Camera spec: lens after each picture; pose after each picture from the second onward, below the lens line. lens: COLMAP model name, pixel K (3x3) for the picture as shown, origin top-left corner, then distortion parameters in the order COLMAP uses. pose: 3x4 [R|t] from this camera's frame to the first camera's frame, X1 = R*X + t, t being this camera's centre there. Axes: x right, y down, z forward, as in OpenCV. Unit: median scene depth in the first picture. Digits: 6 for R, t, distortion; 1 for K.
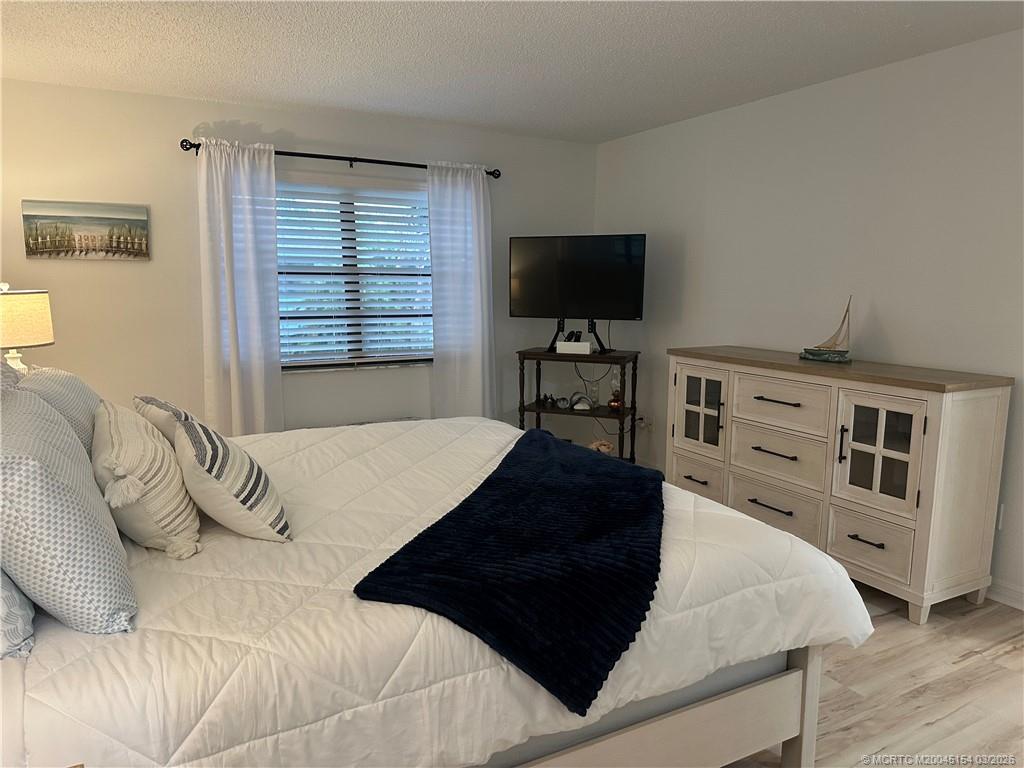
lens RADIAL K [[712.9, 0, 513.6], [0, 712.9, 395.7], [0, 0, 1]] dist [0.112883, -0.174522]
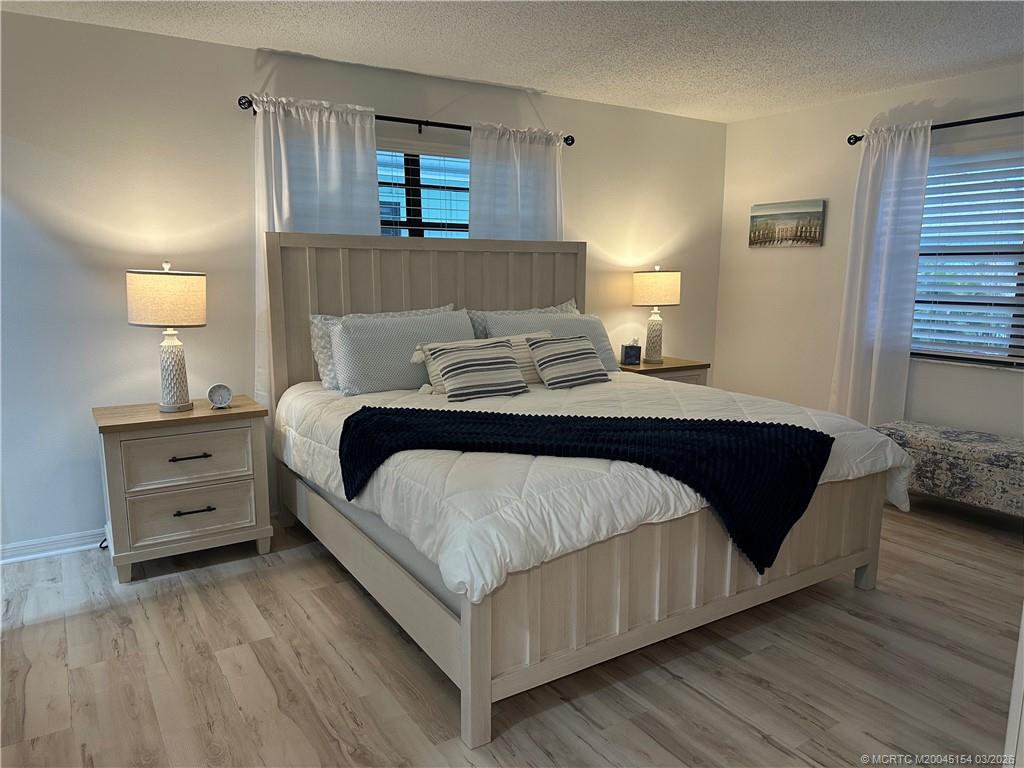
lens RADIAL K [[712.9, 0, 513.6], [0, 712.9, 395.7], [0, 0, 1]] dist [0.112883, -0.174522]
pose [[0.072020, 0.173364, -0.982221, 0.634171], [-0.161982, 0.973738, 0.159989, -0.056793], [0.984162, 0.147580, 0.098210, 0.423014]]
